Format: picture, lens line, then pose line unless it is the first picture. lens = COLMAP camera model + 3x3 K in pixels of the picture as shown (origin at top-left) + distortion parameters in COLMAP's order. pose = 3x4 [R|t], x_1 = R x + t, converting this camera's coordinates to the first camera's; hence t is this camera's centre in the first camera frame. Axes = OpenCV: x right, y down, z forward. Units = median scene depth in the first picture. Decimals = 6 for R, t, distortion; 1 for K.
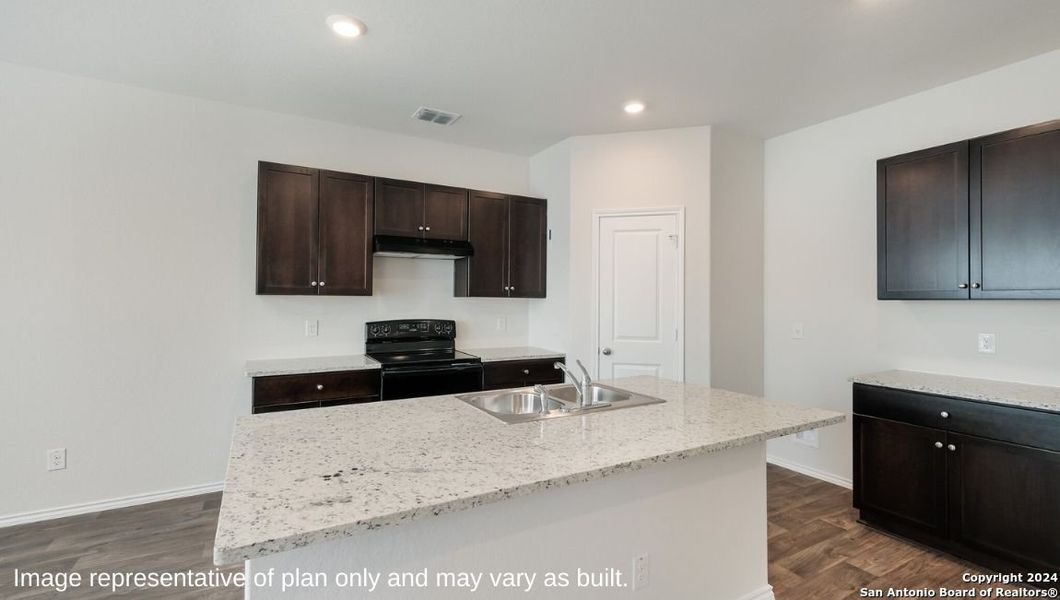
lens RADIAL K [[471.3, 0, 528.8], [0, 471.3, 287.8], [0, 0, 1]] dist [-0.000864, -0.000030]
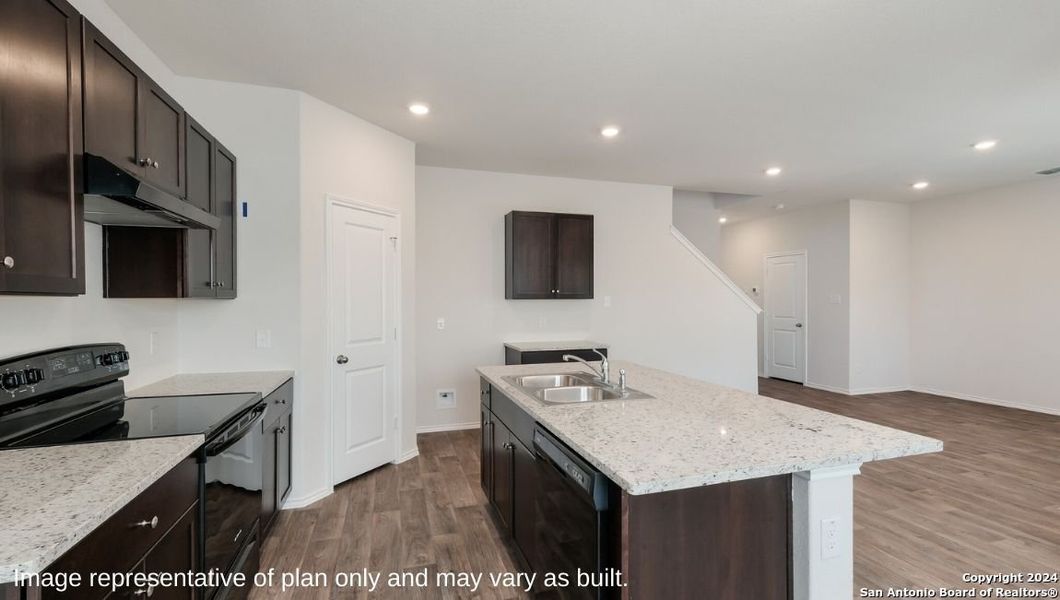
lens RADIAL K [[457.6, 0, 531.1], [0, 457.6, 300.0], [0, 0, 1]] dist [0.010880, 0.000212]
pose [[0.225250, -0.006980, 0.974276, -0.609664], [-0.019707, 0.999737, 0.011718, 0.007291], [-0.974102, -0.021840, 0.225053, 0.481965]]
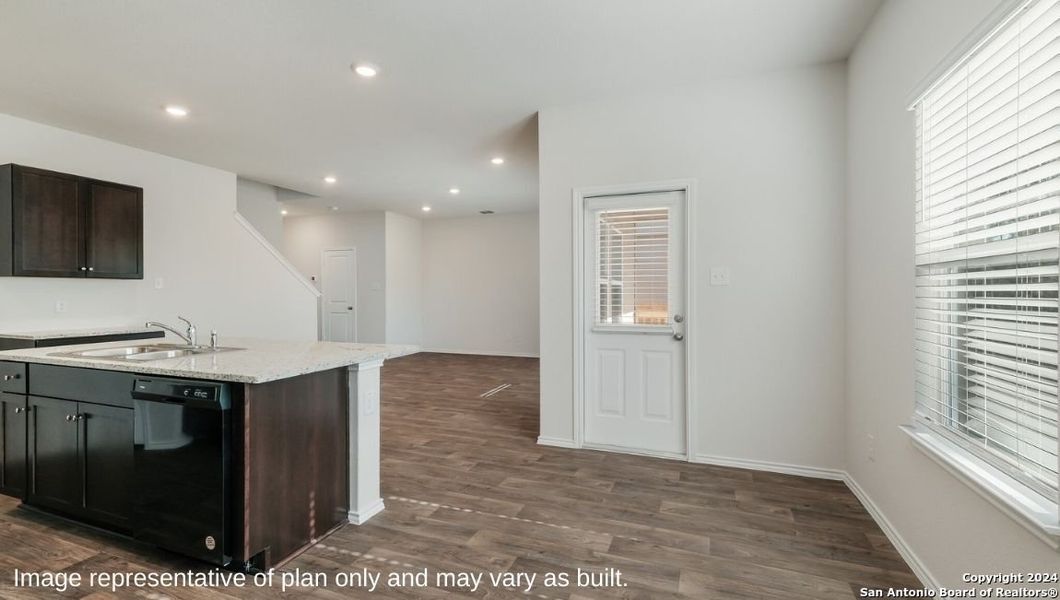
lens RADIAL K [[457.6, 0, 531.1], [0, 457.6, 300.0], [0, 0, 1]] dist [0.010880, 0.000212]
pose [[-0.627973, -0.015388, 0.778083, -0.740691], [-0.020467, 0.999785, 0.003254, 0.025756], [-0.777966, -0.013882, -0.628153, 0.524774]]
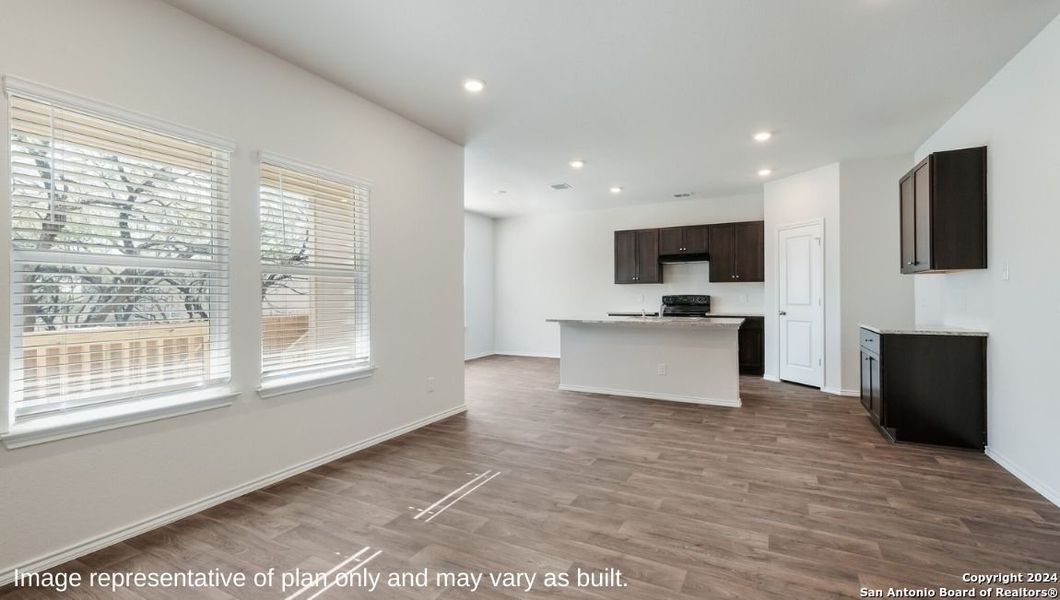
lens RADIAL K [[453.6, 0, 530.6], [0, 453.6, 294.9], [0, 0, 1]] dist [0.001958, 0.000036]
pose [[0.534433, -0.009644, -0.845156, 1.060924], [0.028571, 0.999570, 0.006661, 0.037108], [0.844728, -0.027707, 0.534479, -0.592840]]
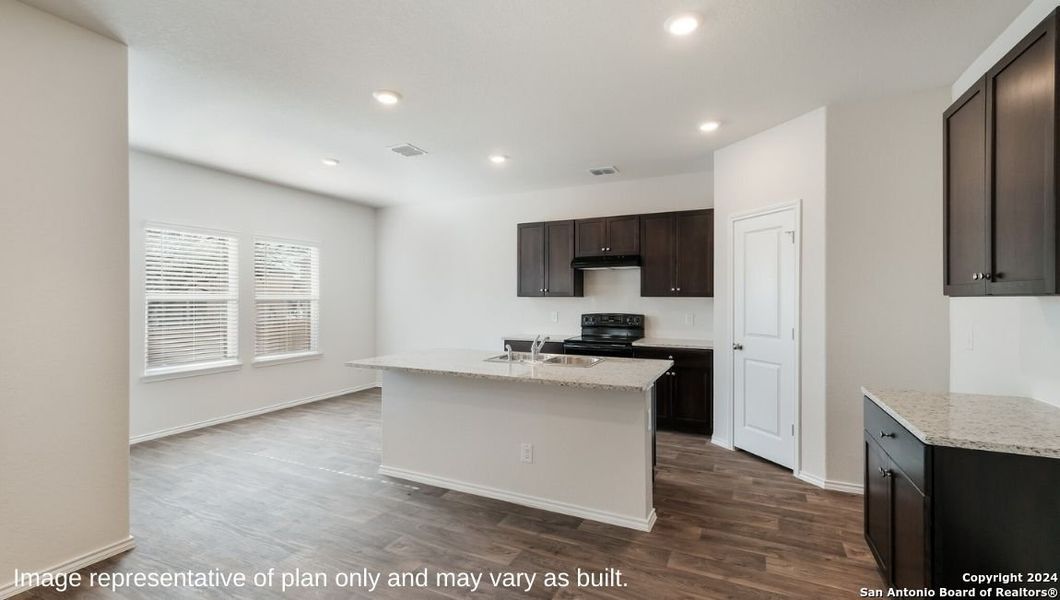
lens RADIAL K [[457.6, 0, 531.1], [0, 457.6, 300.0], [0, 0, 1]] dist [0.010880, 0.000212]
pose [[0.565547, -0.003877, -0.824707, 0.784747], [0.023779, 0.999650, 0.011607, 0.005352], [0.824373, -0.026175, 0.565441, 0.025212]]
